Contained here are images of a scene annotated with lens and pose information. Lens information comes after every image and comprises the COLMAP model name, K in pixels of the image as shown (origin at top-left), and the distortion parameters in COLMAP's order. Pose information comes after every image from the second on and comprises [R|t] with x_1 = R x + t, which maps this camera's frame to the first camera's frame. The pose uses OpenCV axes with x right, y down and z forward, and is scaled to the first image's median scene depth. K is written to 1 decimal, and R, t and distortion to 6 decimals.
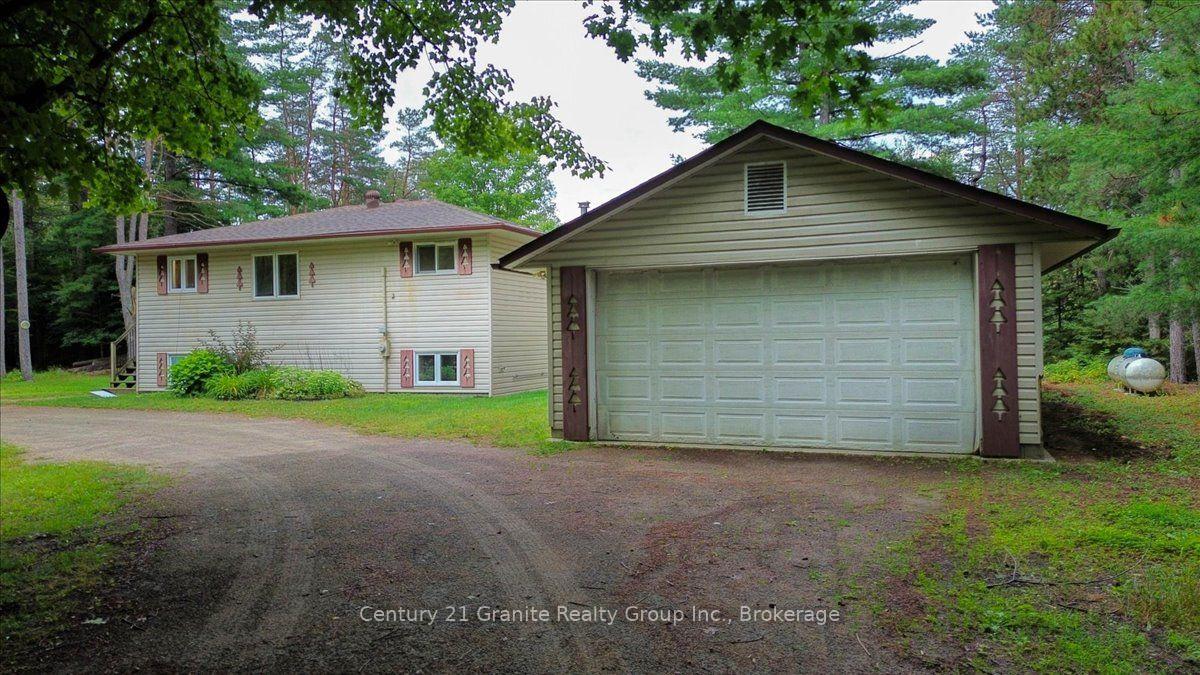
lens RADIAL K [[839.5, 0, 600.0], [0, 839.5, 337.5], [0, 0, 1]] dist [0.057524, -0.006008]
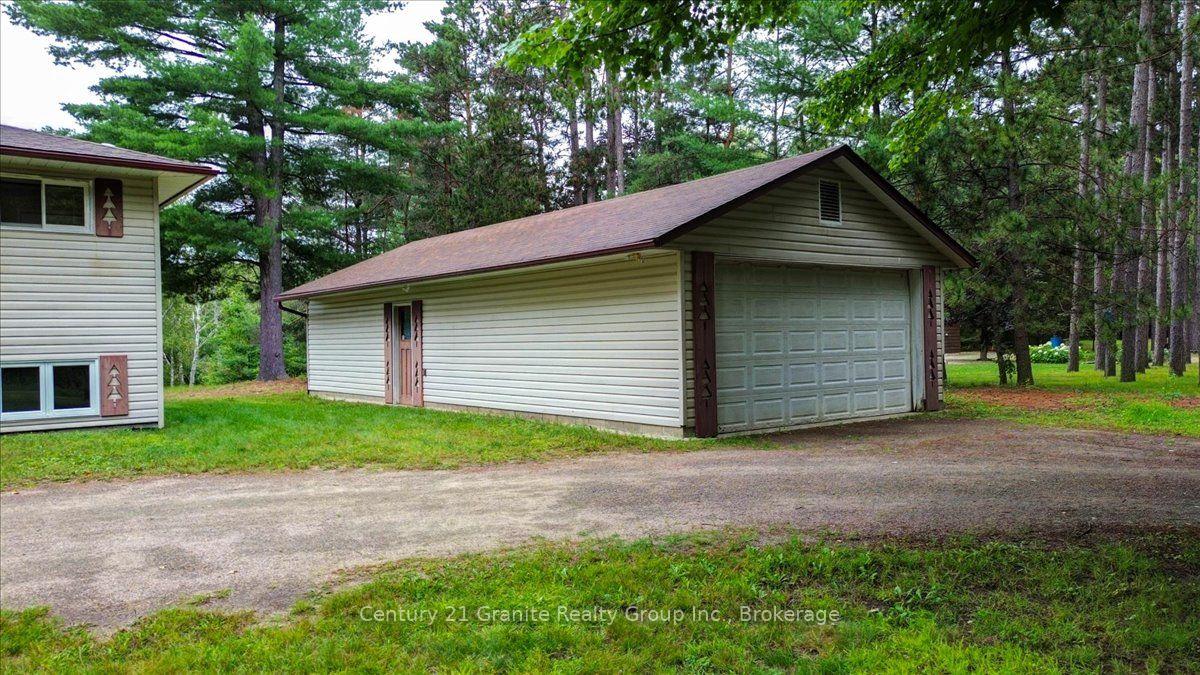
lens RADIAL K [[839.5, 0, 600.0], [0, 839.5, 337.5], [0, 0, 1]] dist [0.057524, -0.006008]
pose [[0.514630, 0.004646, 0.857400, -0.519798], [0.011254, 0.999863, -0.012173, 0.012388], [-0.857338, 0.015914, 0.514507, 0.356622]]
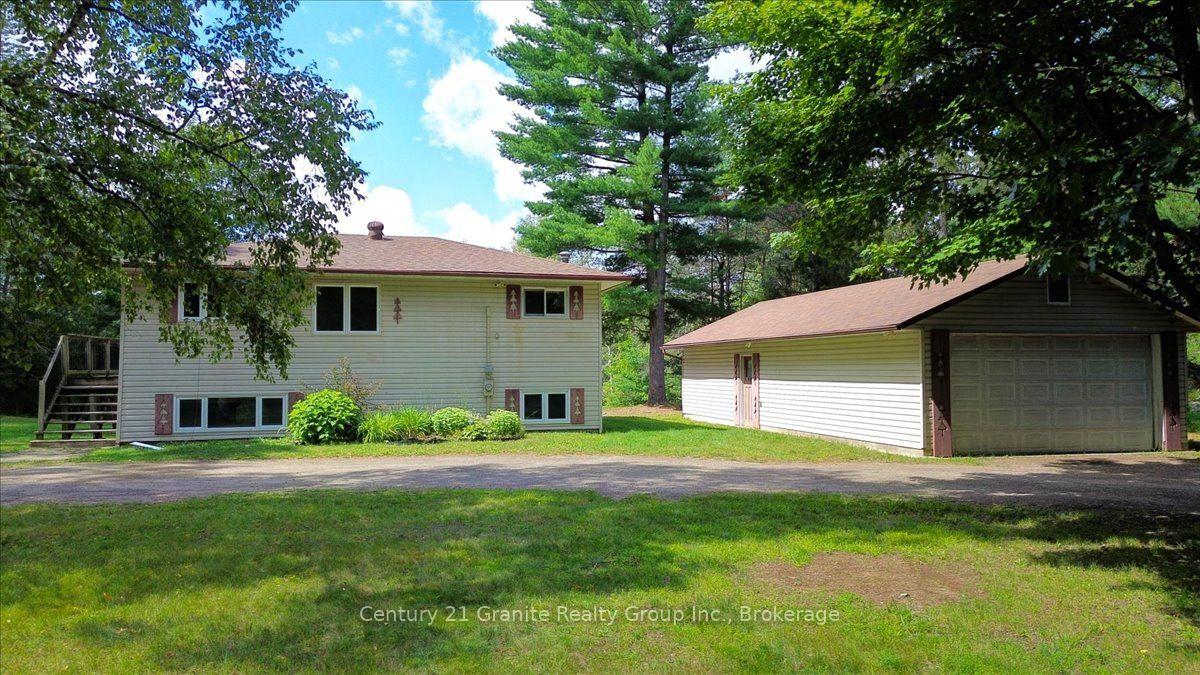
lens RADIAL K [[839.5, 0, 600.0], [0, 839.5, 337.5], [0, 0, 1]] dist [0.057524, -0.006008]
pose [[0.824761, 0.029482, 0.564712, -0.740962], [-0.005834, 0.999030, -0.043636, -0.005044], [-0.565451, 0.032695, 0.824133, 0.097607]]
